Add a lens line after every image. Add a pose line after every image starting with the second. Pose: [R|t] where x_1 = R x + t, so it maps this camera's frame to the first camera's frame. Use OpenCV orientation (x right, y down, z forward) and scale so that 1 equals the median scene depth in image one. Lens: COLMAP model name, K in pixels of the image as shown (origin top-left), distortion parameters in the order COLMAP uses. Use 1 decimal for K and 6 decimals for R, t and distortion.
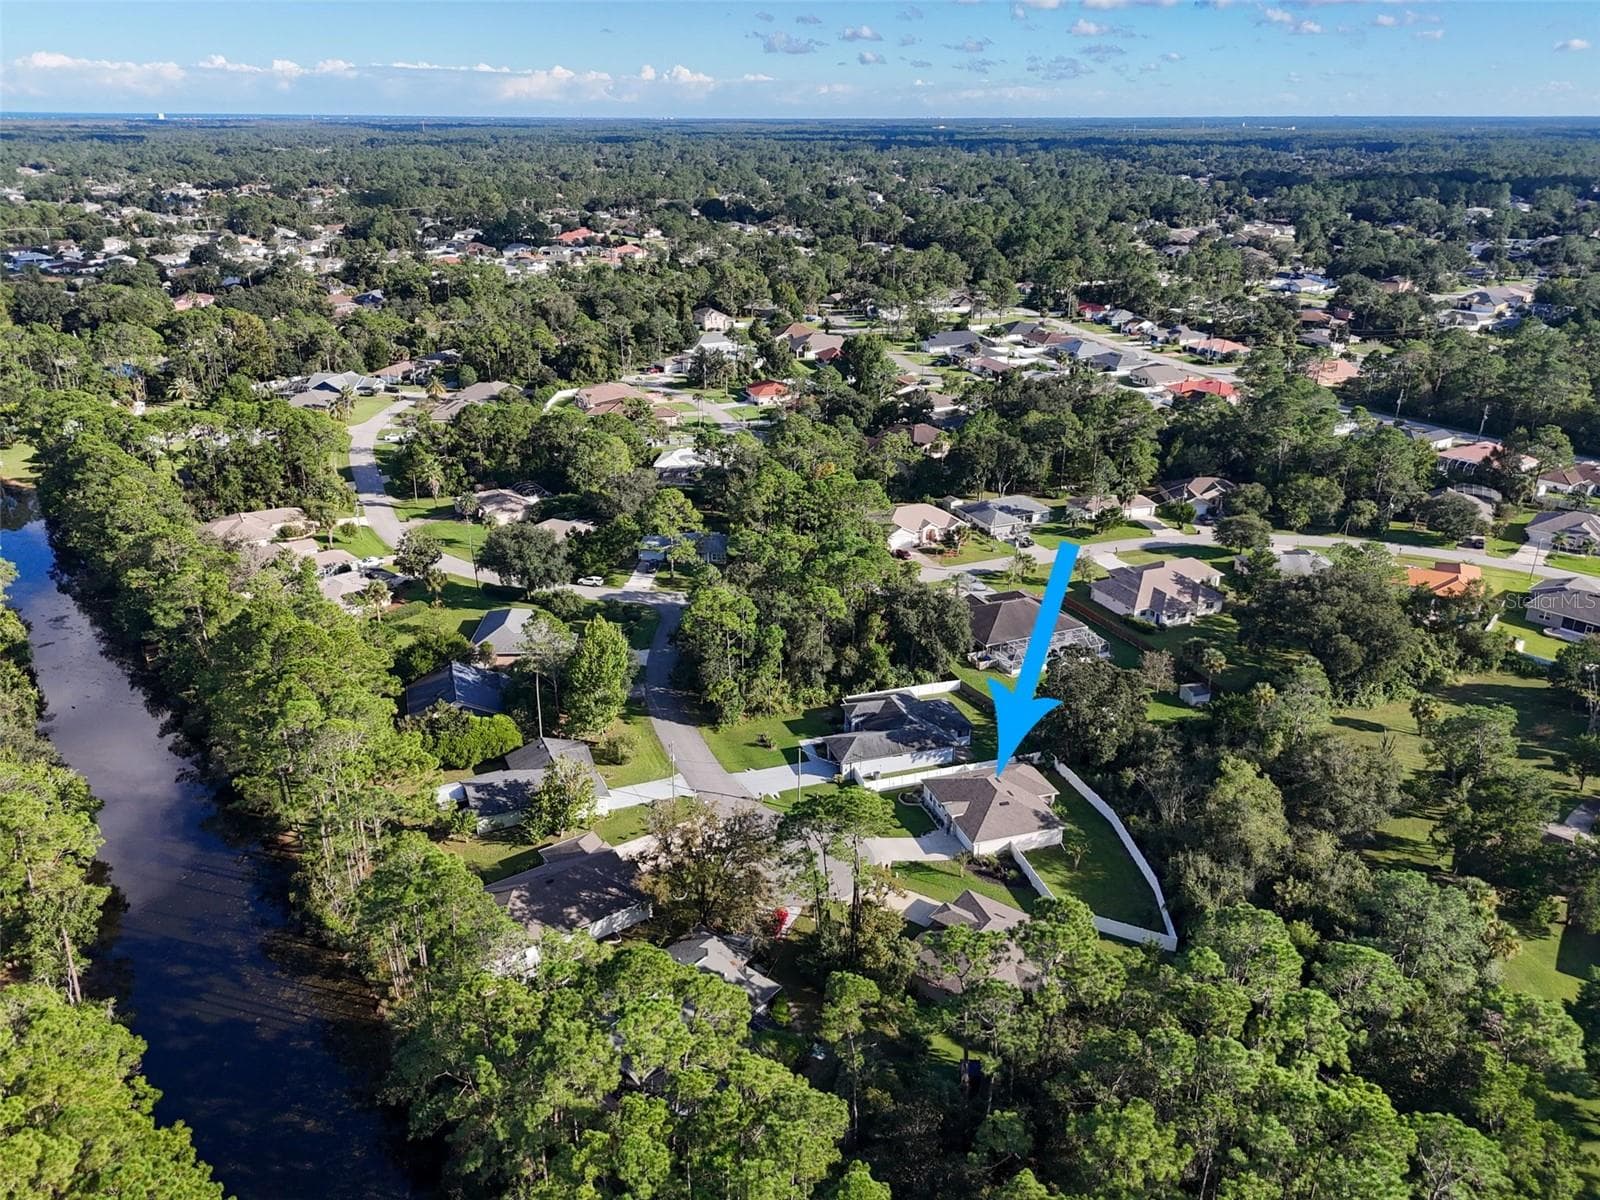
lens RADIAL K [[1171.7, 0, 797.5], [0, 1171.7, 610.4], [0, 0, 1]] dist [0.047820, -0.042669]
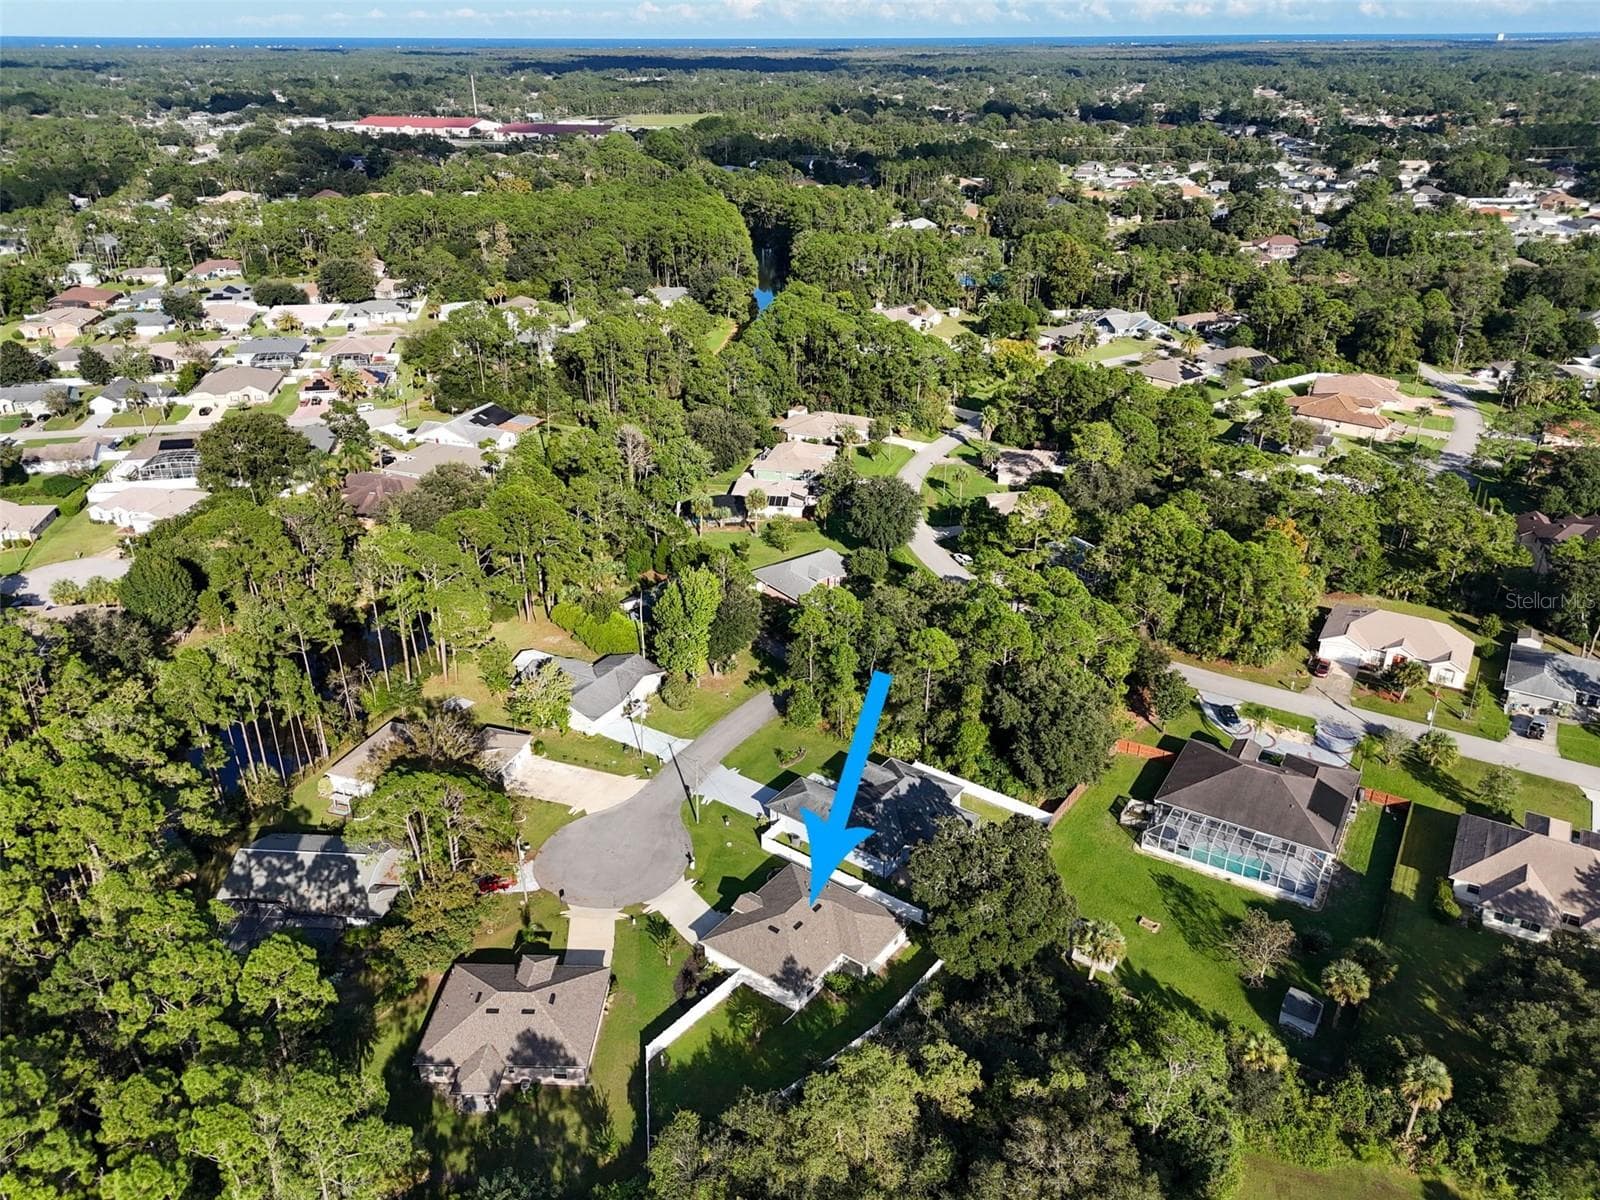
lens RADIAL K [[1171.7, 0, 798.9], [0, 1171.7, 595.2], [0, 0, 1]] dist [0.047820, -0.042669]
pose [[0.573987, 0.343803, -0.743195, 0.421308], [-0.309901, 0.931289, 0.191473, -0.126221], [0.757958, 0.120414, 0.641092, 0.272438]]
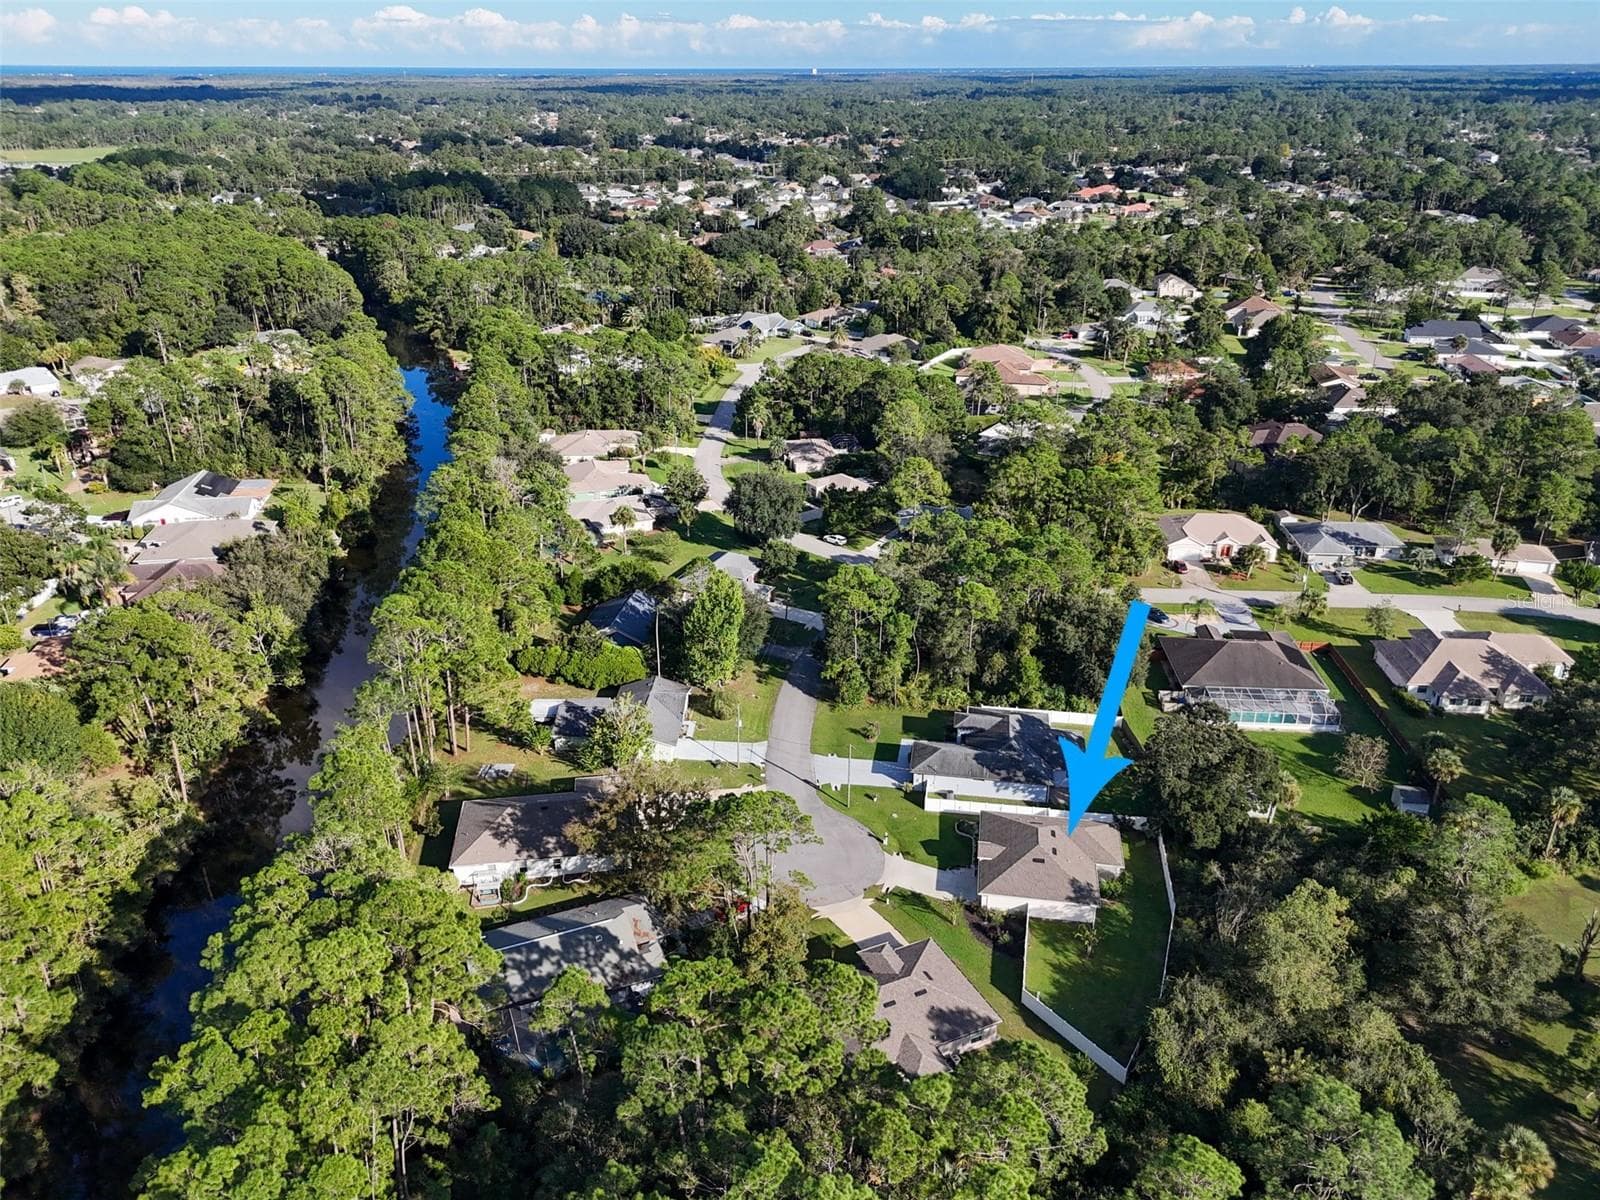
lens RADIAL K [[1171.7, 0, 793.8], [0, 1171.7, 598.6], [0, 0, 1]] dist [0.047820, -0.042669]
pose [[0.887326, 0.183831, -0.422917, 0.206207], [-0.172412, 0.982846, 0.065477, -0.031673], [0.427699, 0.014817, 0.903800, 0.073917]]
